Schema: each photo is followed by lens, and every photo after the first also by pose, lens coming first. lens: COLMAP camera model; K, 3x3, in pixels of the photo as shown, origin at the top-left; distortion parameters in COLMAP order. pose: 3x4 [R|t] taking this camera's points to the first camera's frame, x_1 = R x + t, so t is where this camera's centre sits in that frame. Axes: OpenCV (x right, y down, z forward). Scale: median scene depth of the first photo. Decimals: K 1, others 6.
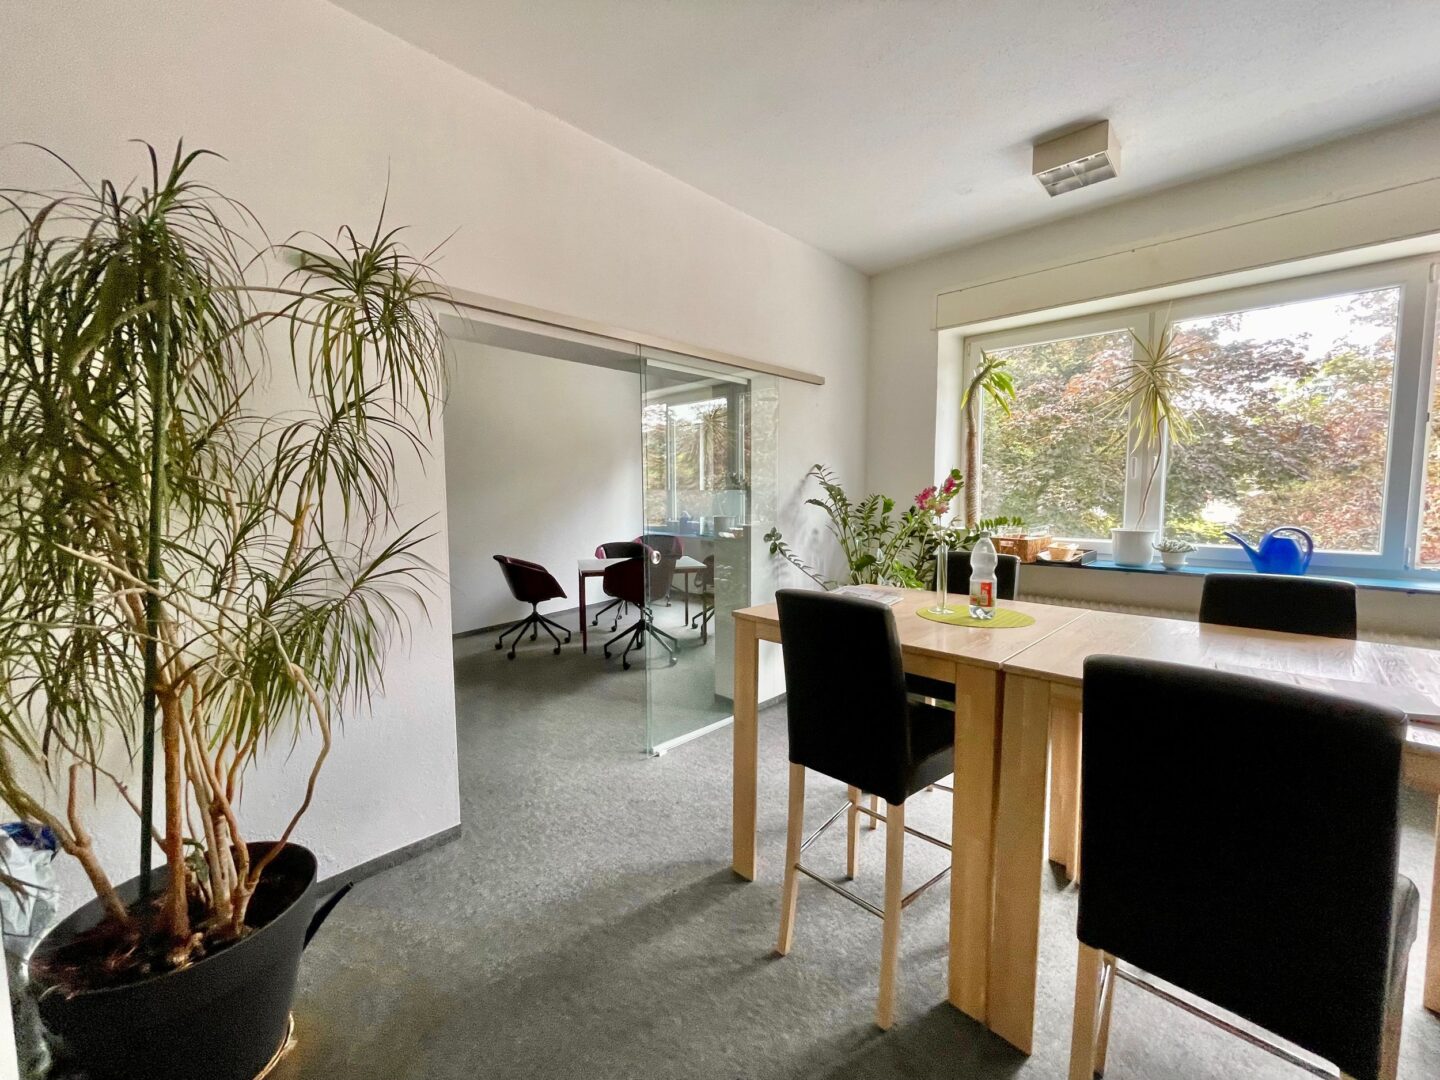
lens RADIAL K [[610.7, 0, 719.5], [0, 610.7, 515.5], [0, 0, 1]] dist [-0.002554, -0.000259]
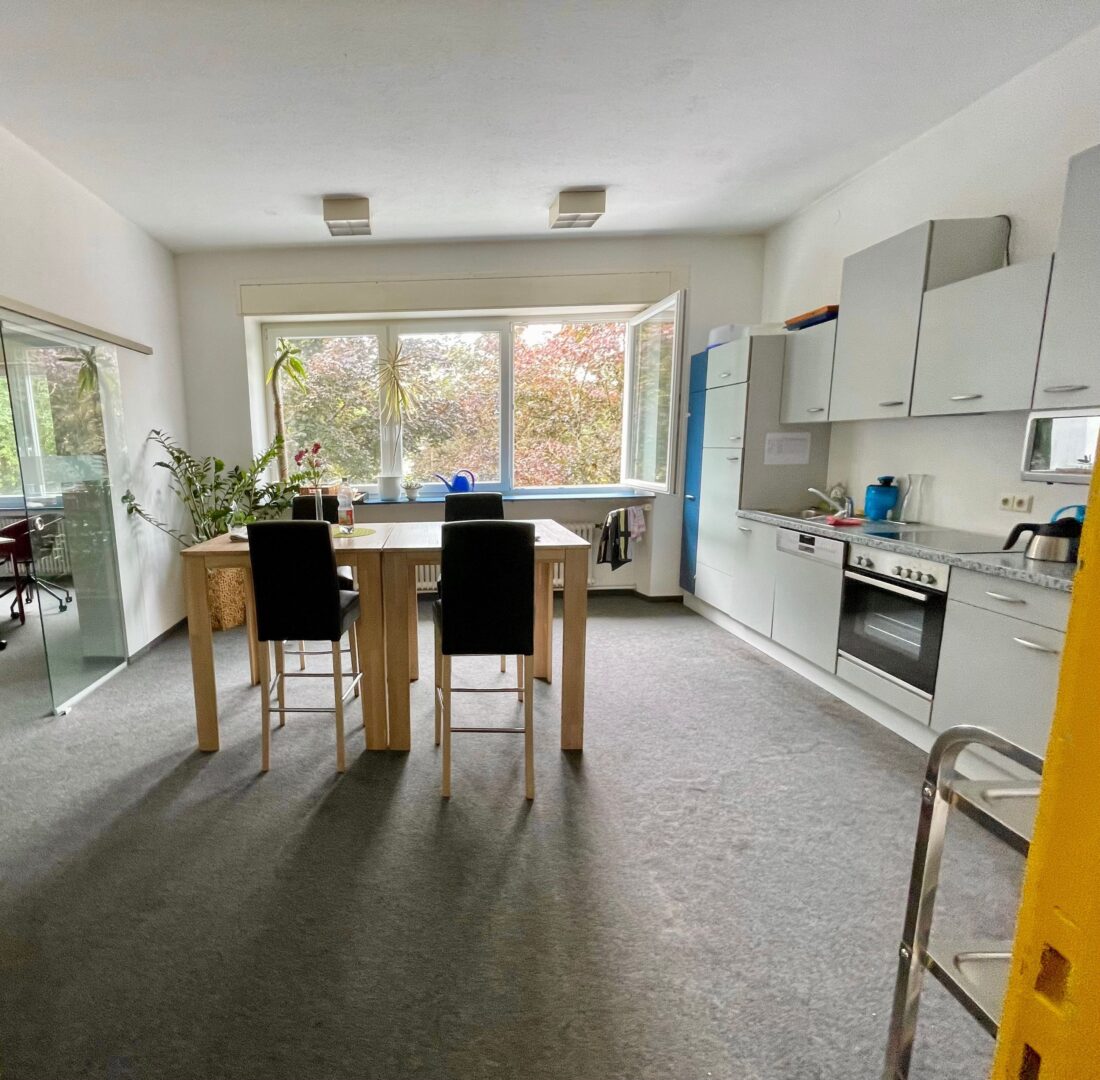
lens RADIAL K [[636.6, 0, 550.0], [0, 636.6, 540.0], [0, 0, 1]] dist [0.001675, 0.000422]
pose [[0.590535, -0.129802, 0.796505, -0.355085], [0.050205, 0.990977, 0.124273, 0.005092], [-0.805449, -0.033399, 0.591723, -0.243694]]
